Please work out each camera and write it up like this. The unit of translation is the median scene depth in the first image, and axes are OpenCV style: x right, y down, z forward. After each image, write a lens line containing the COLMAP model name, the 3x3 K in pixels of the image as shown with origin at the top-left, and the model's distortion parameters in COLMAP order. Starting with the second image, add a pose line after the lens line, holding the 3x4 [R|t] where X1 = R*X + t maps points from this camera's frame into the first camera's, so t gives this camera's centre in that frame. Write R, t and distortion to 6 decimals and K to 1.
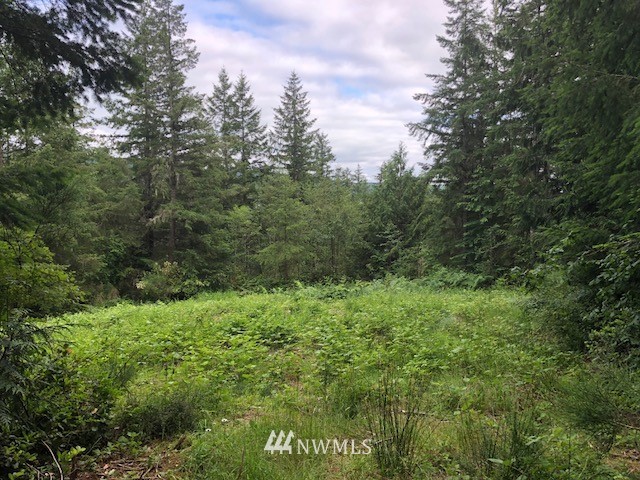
lens RADIAL K [[527.4, 0, 314.0], [0, 527.4, 252.0], [0, 0, 1]] dist [0.030071, -0.030427]
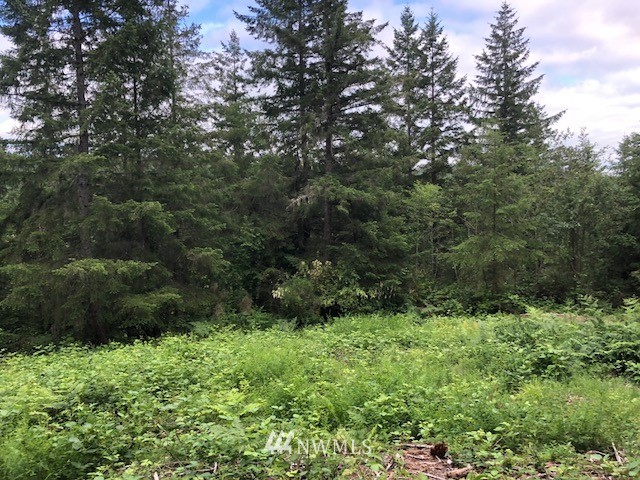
lens RADIAL K [[527.4, 0, 317.7], [0, 527.4, 234.7], [0, 0, 1]] dist [0.030071, -0.030427]
pose [[0.935245, 0.002704, -0.353990, -0.021000], [-0.014116, 0.999460, -0.029661, 0.003264], [0.353719, 0.032737, 0.934779, 0.251208]]
